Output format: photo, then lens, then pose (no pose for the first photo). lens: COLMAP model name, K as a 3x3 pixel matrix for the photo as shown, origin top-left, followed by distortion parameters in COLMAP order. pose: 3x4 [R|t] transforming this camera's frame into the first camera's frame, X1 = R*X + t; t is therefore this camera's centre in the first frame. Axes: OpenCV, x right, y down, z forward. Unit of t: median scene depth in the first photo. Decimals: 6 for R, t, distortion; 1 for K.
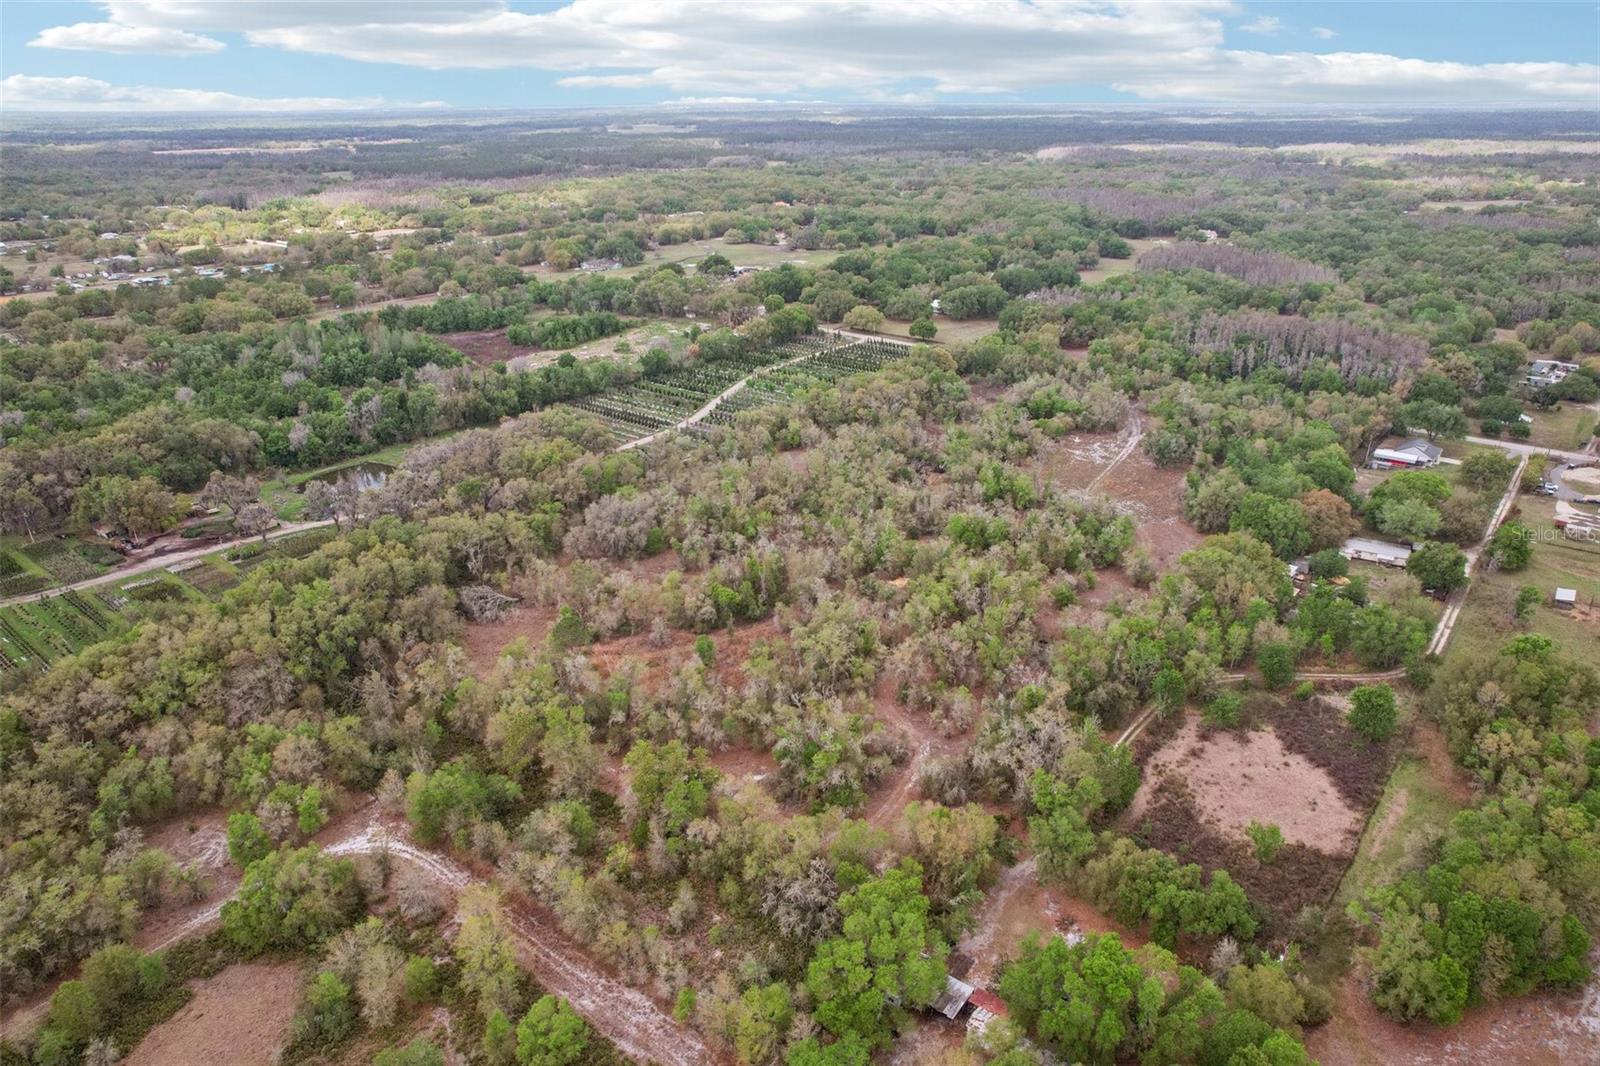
lens RADIAL K [[1014.3, 0, 805.4], [0, 1014.3, 537.9], [0, 0, 1]] dist [-0.067762, 0.051215]
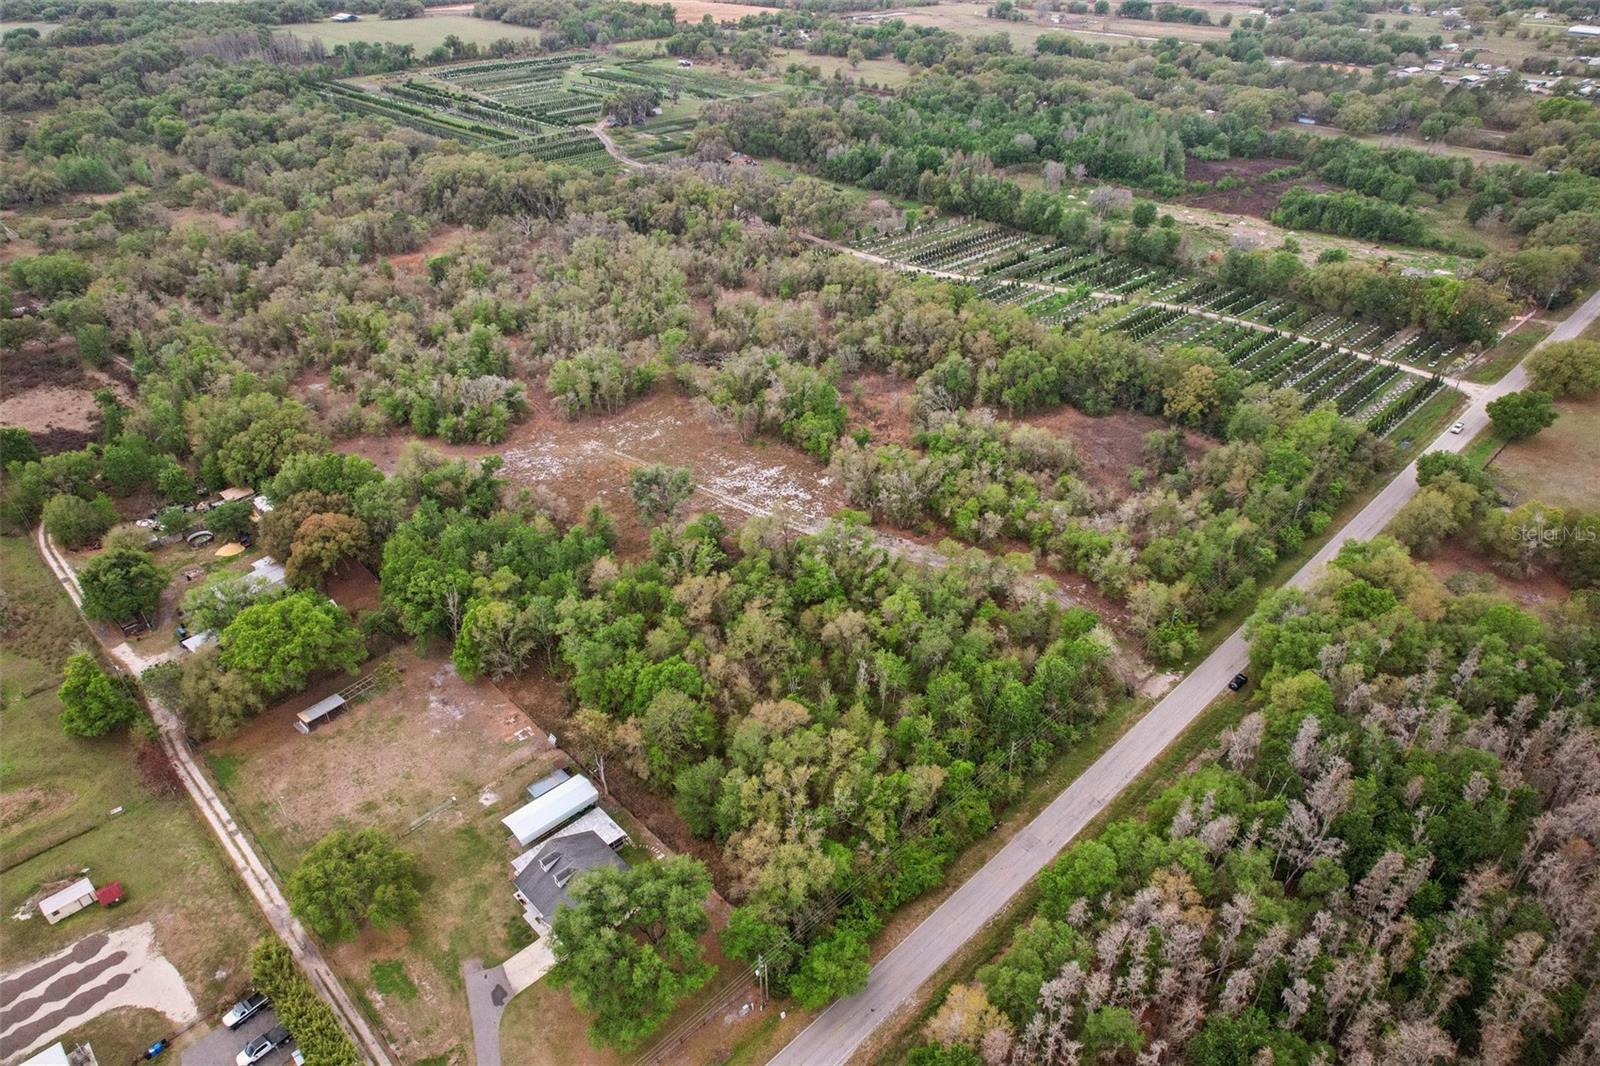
lens RADIAL K [[1033.0, 0, 807.7], [0, 1033.0, 534.0], [0, 0, 1]] dist [-0.076488, 0.075763]
pose [[-0.100434, 0.550028, -0.829085, 0.712136], [-0.393327, 0.743470, 0.540876, -0.359577], [0.913897, 0.380424, 0.141671, 0.804716]]
